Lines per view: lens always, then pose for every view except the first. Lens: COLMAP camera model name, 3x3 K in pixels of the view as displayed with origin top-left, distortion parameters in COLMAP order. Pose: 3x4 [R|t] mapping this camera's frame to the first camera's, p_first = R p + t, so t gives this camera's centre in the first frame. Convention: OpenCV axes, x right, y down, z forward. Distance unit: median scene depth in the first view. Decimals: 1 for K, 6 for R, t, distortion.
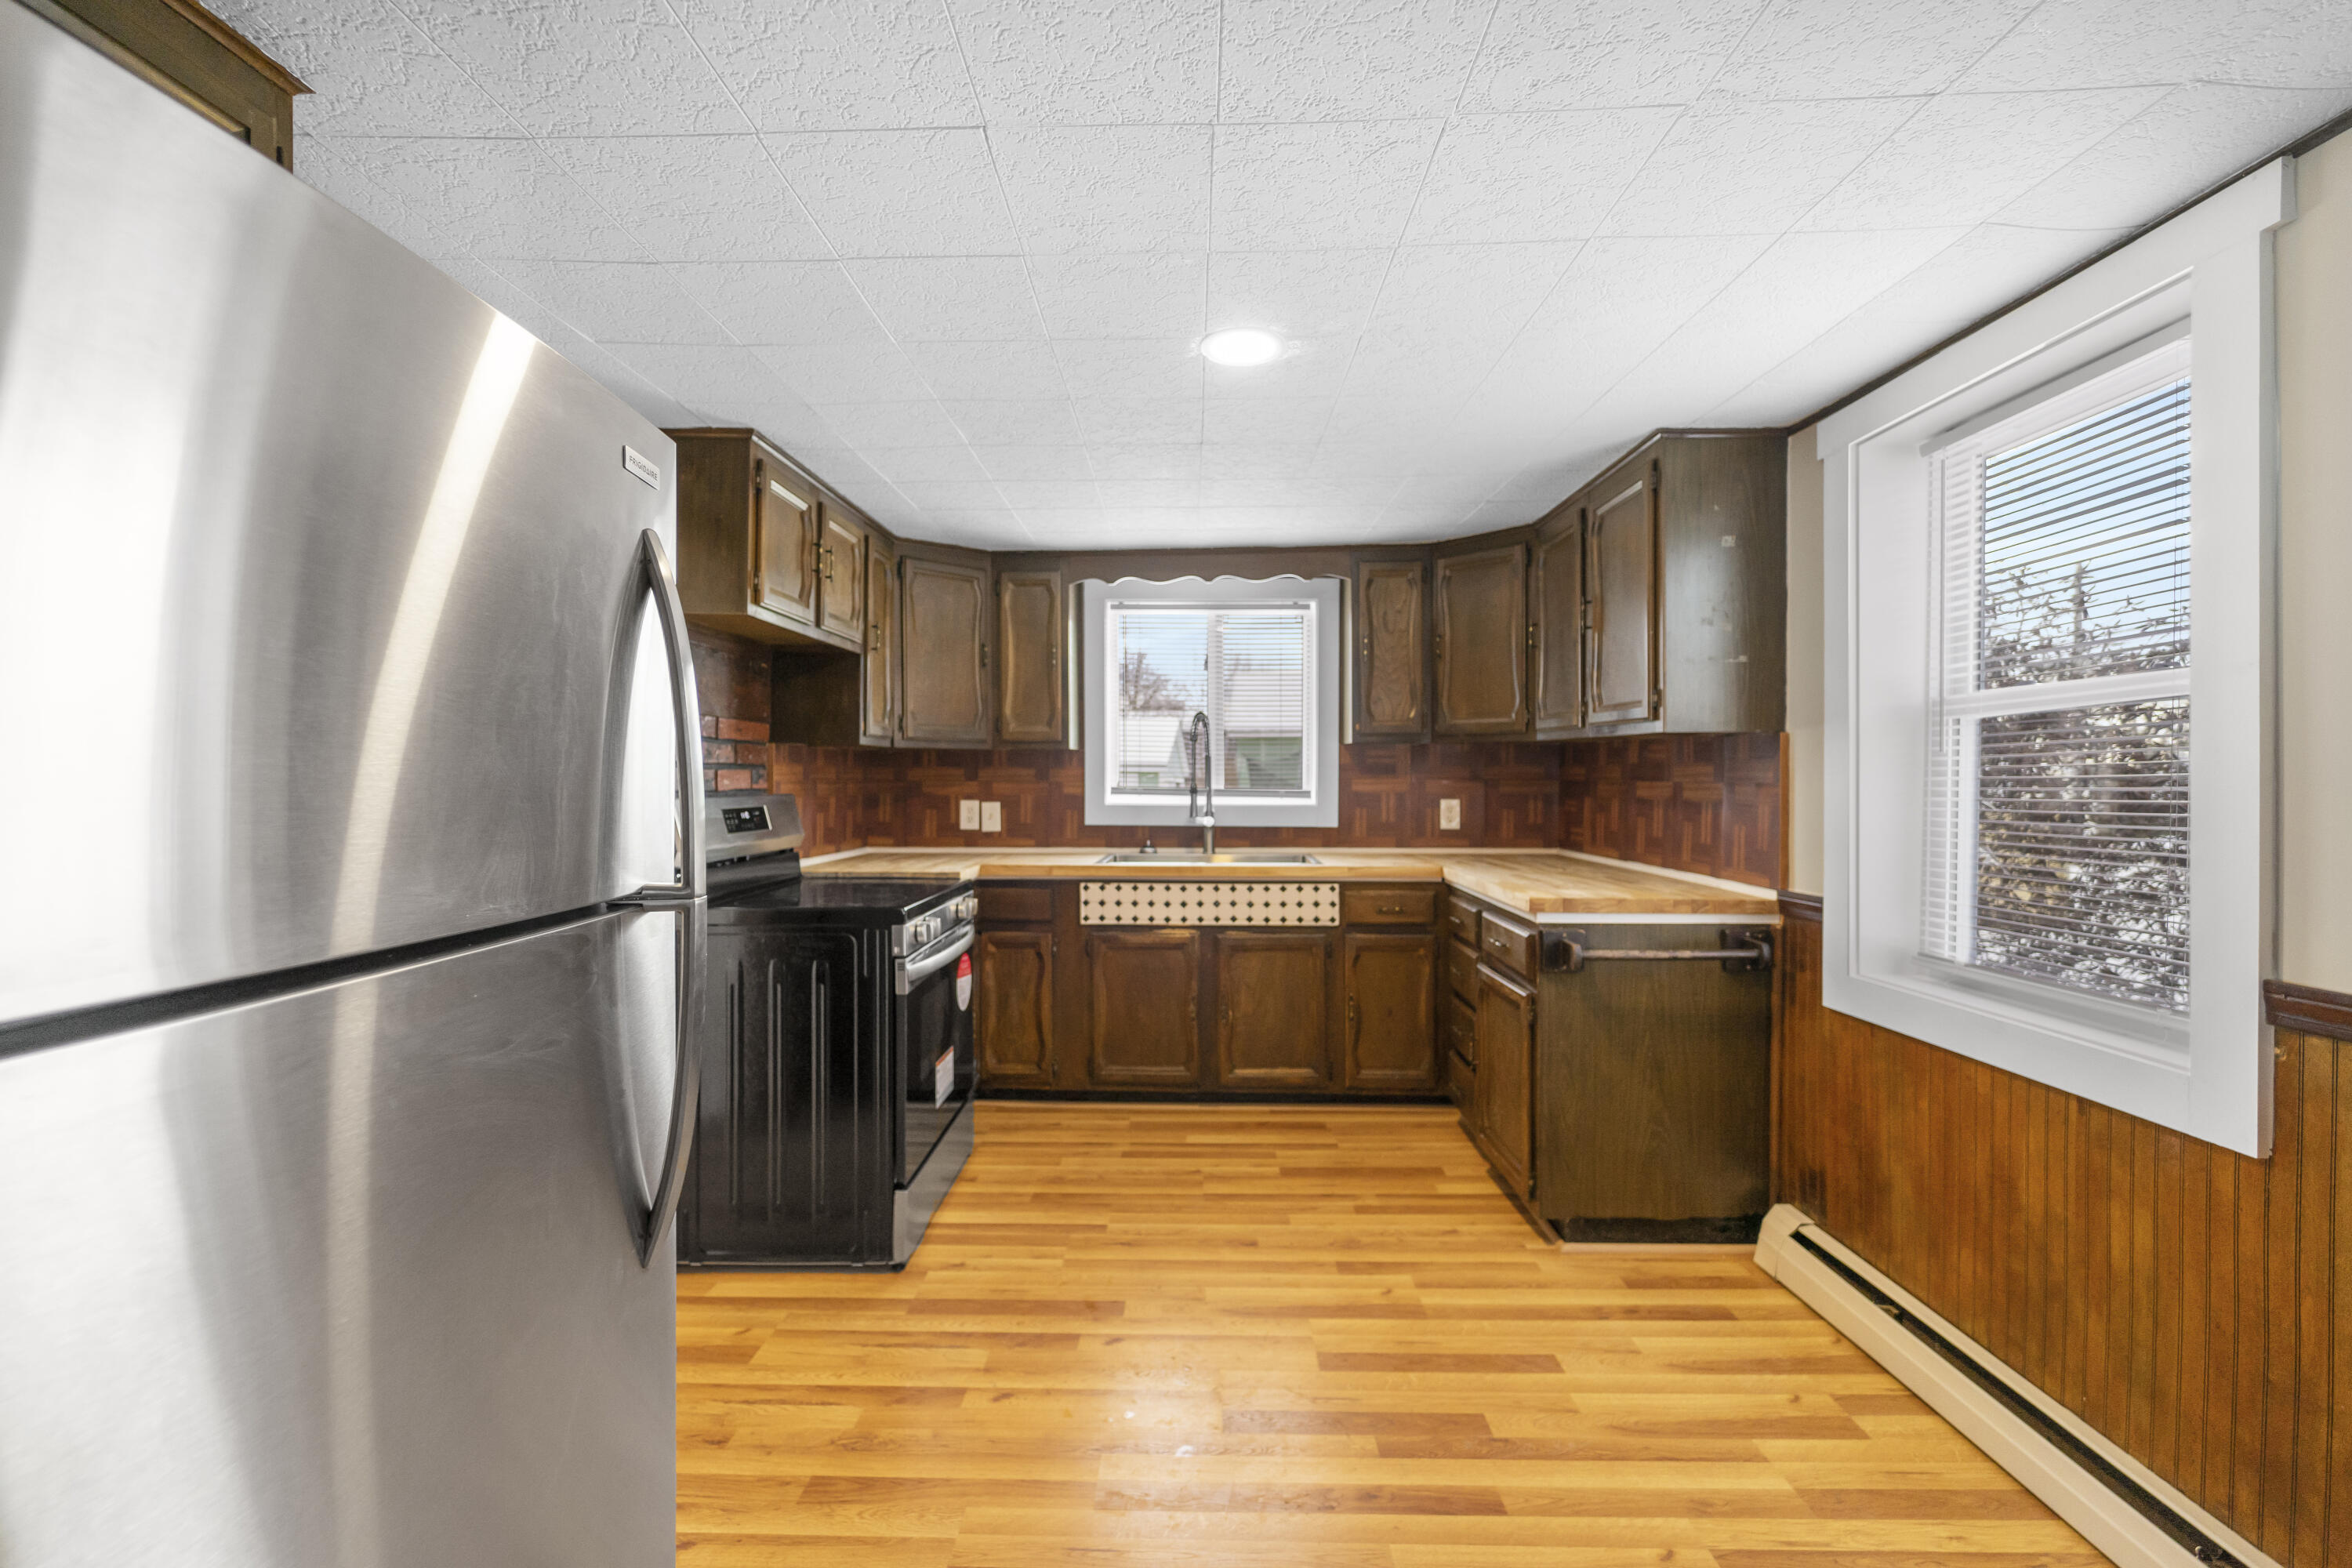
lens RADIAL K [[956.7, 0, 1176.0], [0, 956.7, 784.0], [0, 0, 1]] dist [0.000924, 0.000340]
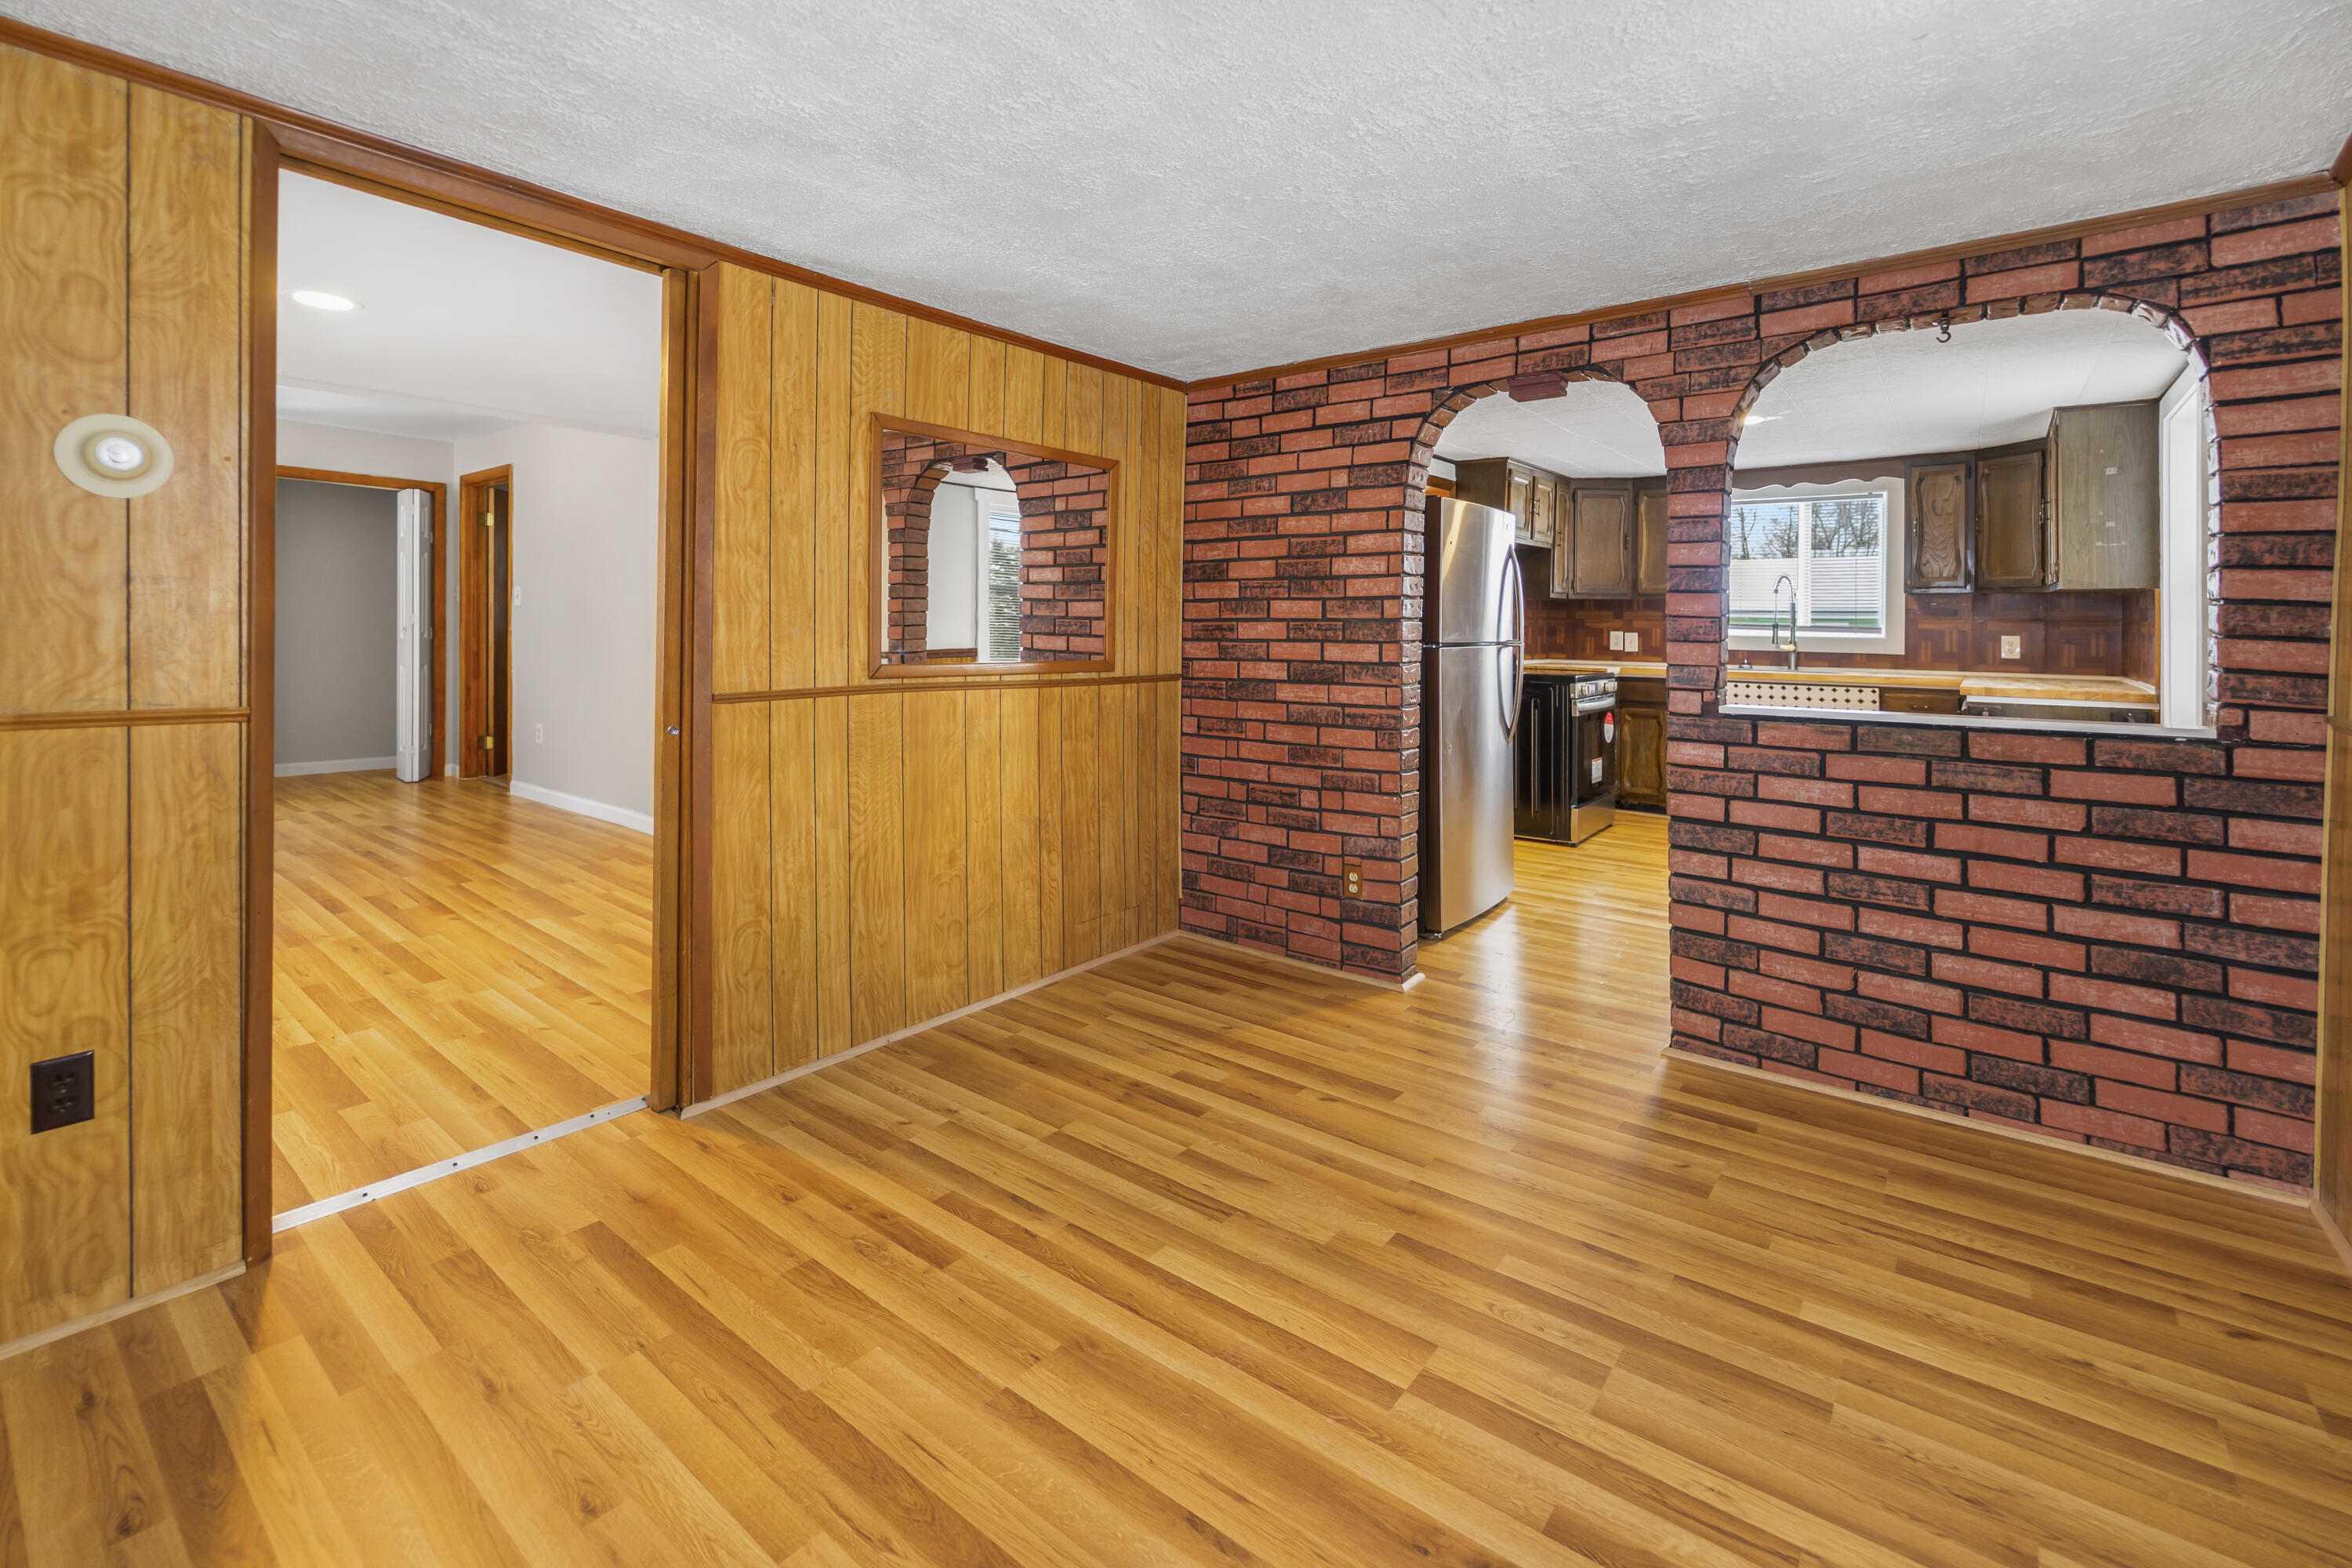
lens RADIAL K [[1012.3, 0, 1141.4], [0, 1012.3, 624.0], [0, 0, 1]] dist [0.000112, -0.000126]
pose [[0.785347, 0.010728, -0.618963, 0.289253], [-0.014744, 0.999890, -0.001378, 0.026889], [0.618881, 0.010208, 0.785419, -1.141388]]
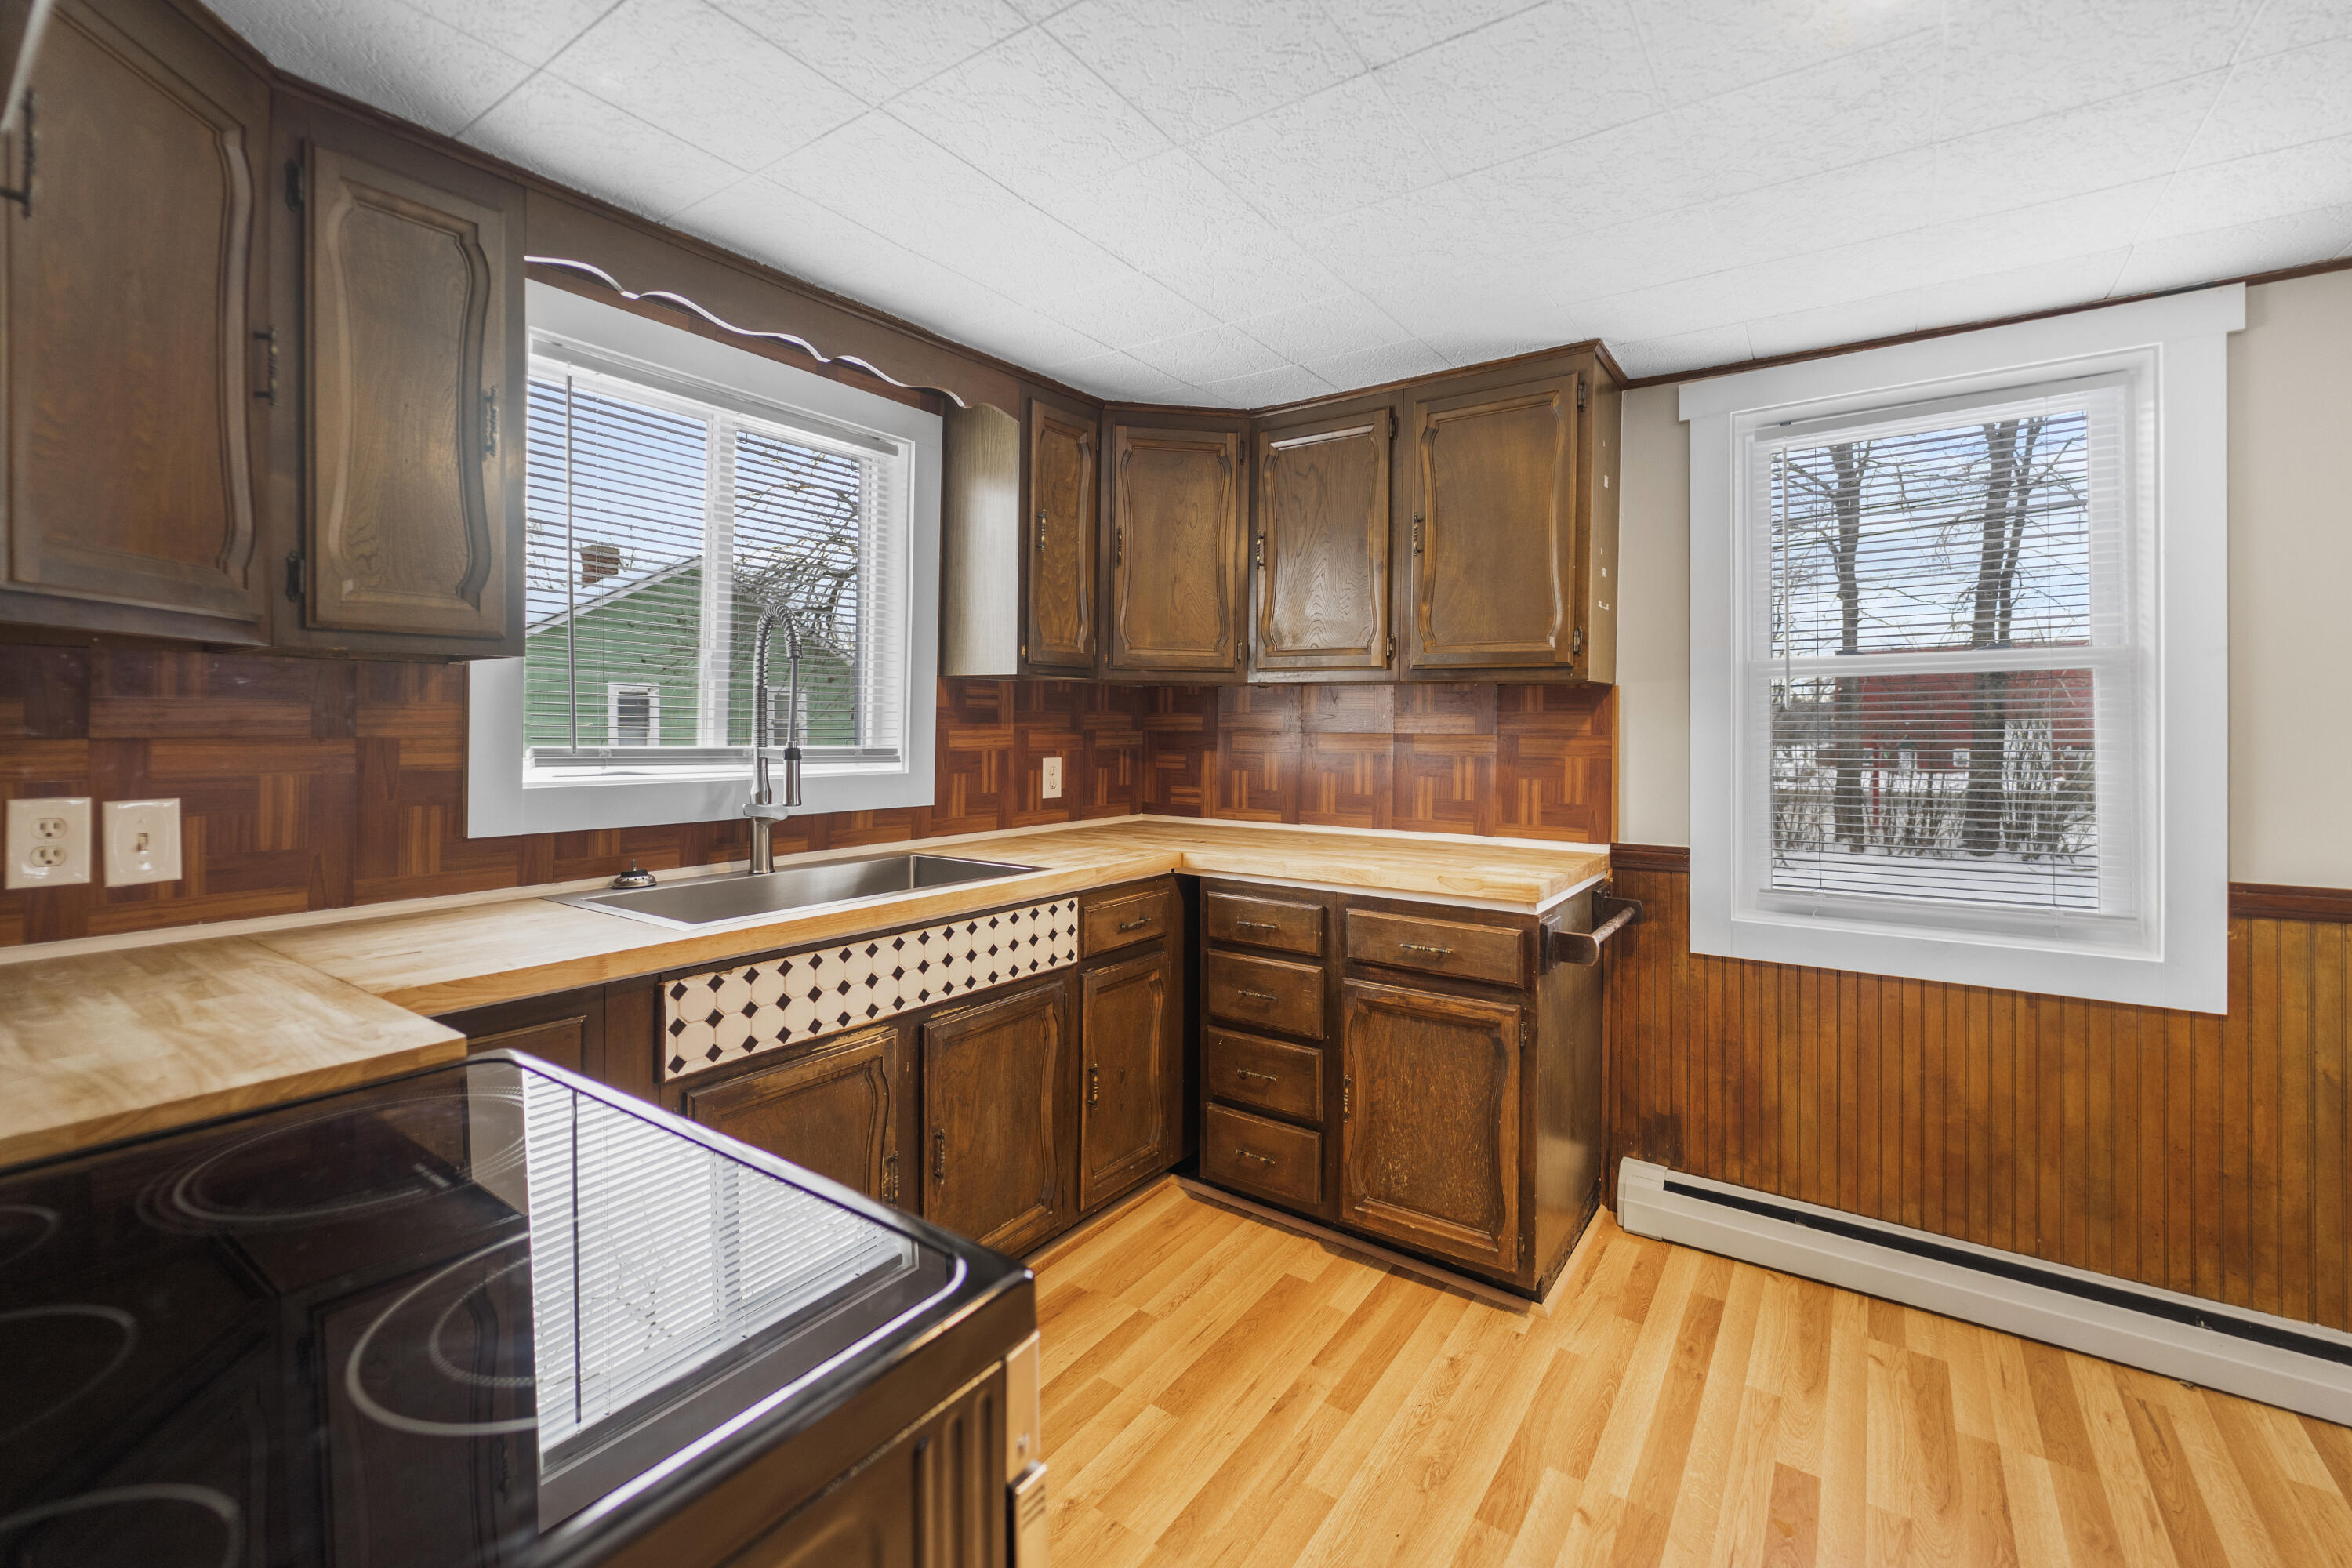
lens RADIAL K [[988.0, 0, 1188.4], [0, 988.0, 725.6], [0, 0, 1]] dist [-0.000235, -0.000261]
pose [[0.551484, 0.001161, 0.834185, -0.399181], [0.001975, 0.999994, -0.002697, -0.008371], [-0.834183, 0.003135, 0.551478, 0.684582]]
